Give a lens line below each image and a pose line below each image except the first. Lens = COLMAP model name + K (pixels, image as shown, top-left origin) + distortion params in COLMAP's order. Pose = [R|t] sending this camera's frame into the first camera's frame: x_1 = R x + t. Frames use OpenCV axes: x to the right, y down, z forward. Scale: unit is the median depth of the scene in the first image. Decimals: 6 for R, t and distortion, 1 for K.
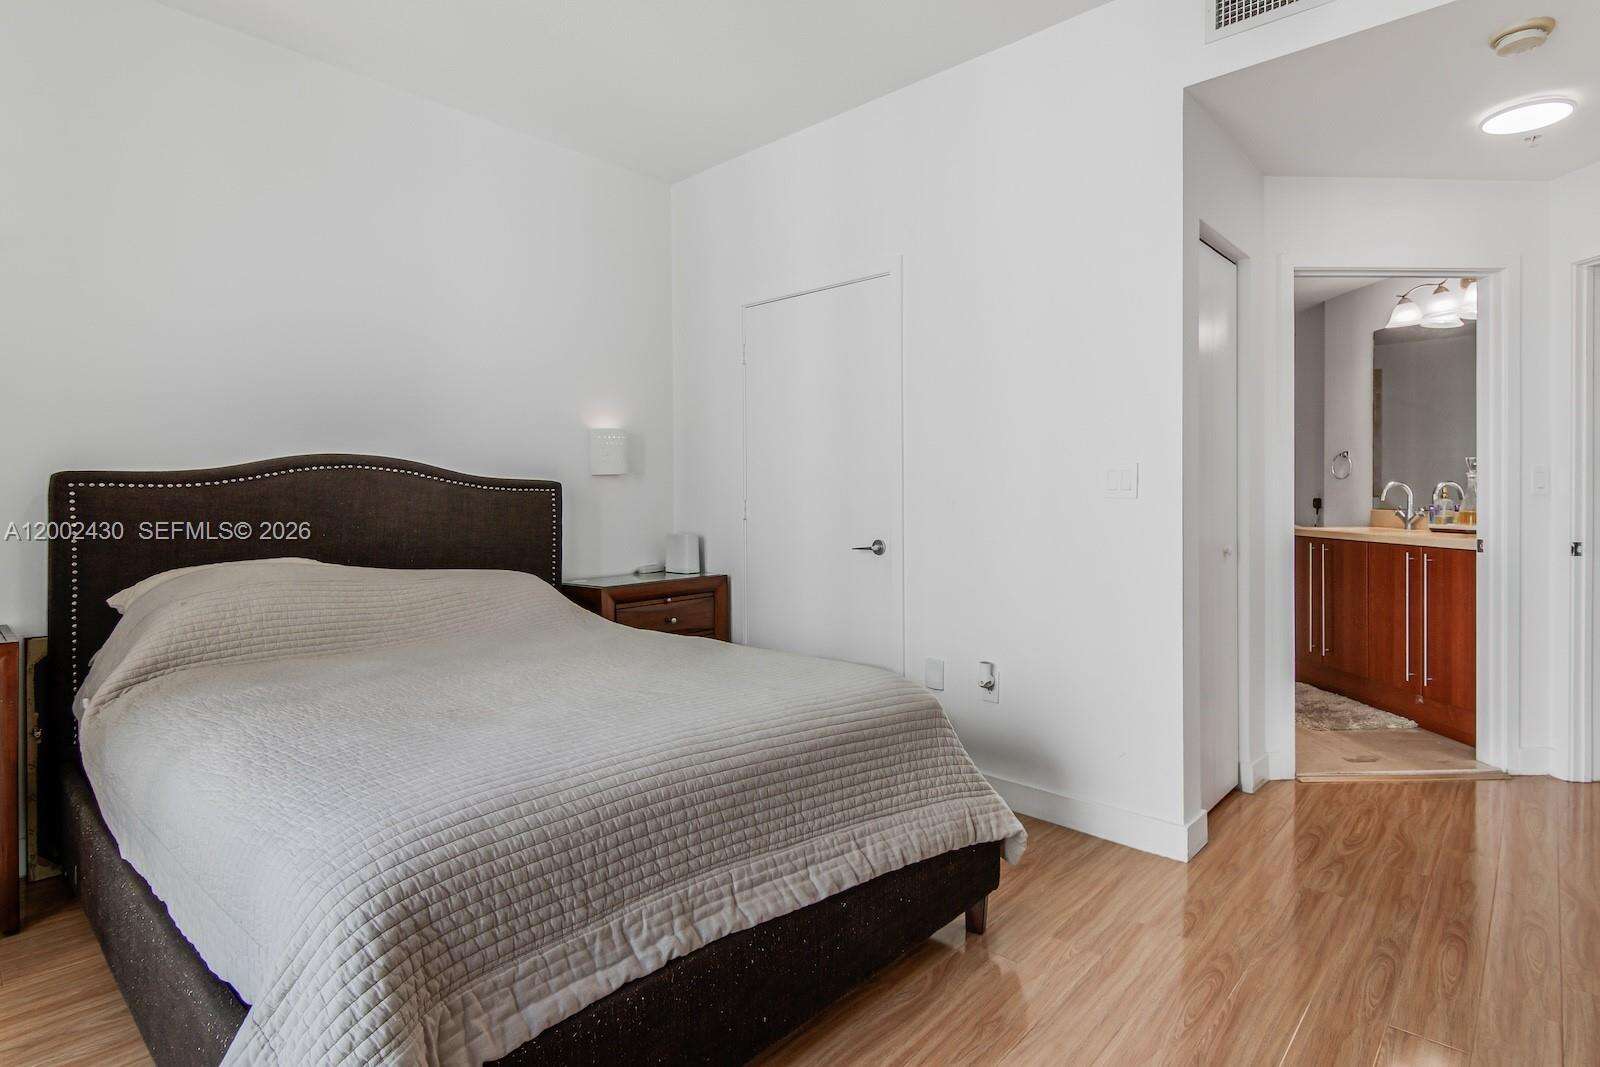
lens RADIAL K [[812.9, 0, 806.9], [0, 812.9, 509.6], [0, 0, 1]] dist [0.001141, -0.000511]
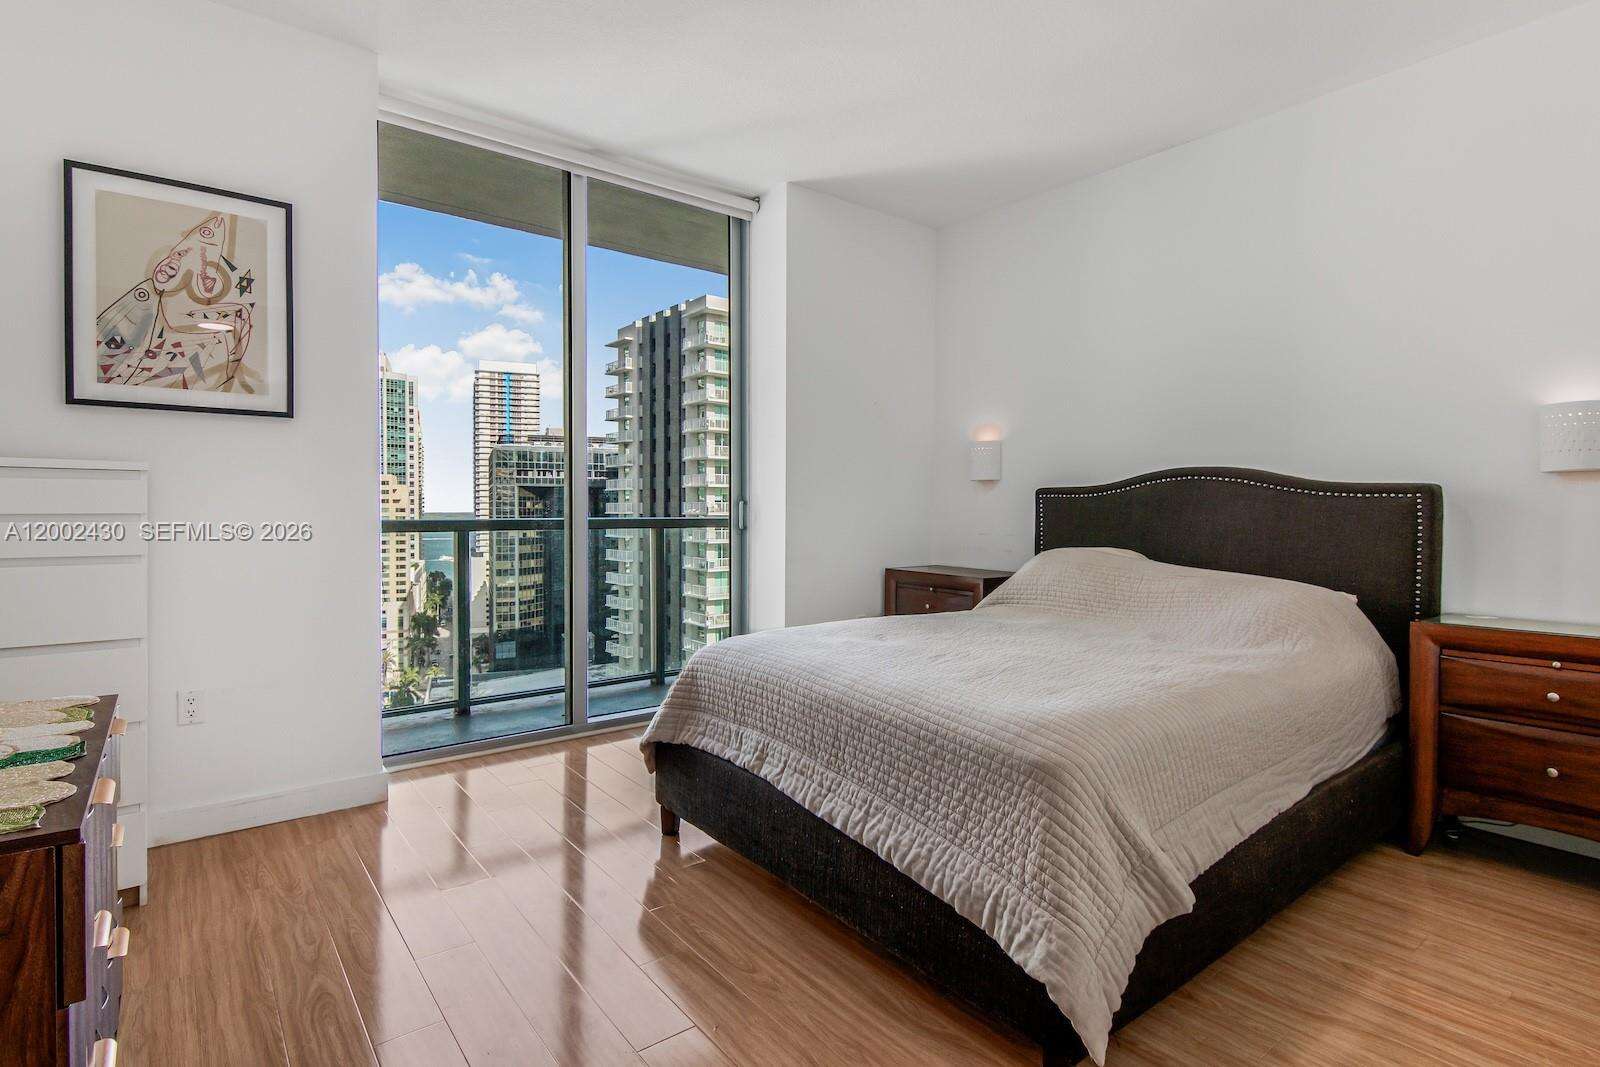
lens RADIAL K [[816.7, 0, 806.4], [0, 816.7, 502.8], [0, 0, 1]] dist [-0.000332, 0.000452]
pose [[-0.170149, -0.001004, -0.985418, 1.413856], [-0.017826, 0.999839, 0.002059, -0.017189], [0.985257, 0.017916, -0.170140, 1.306139]]
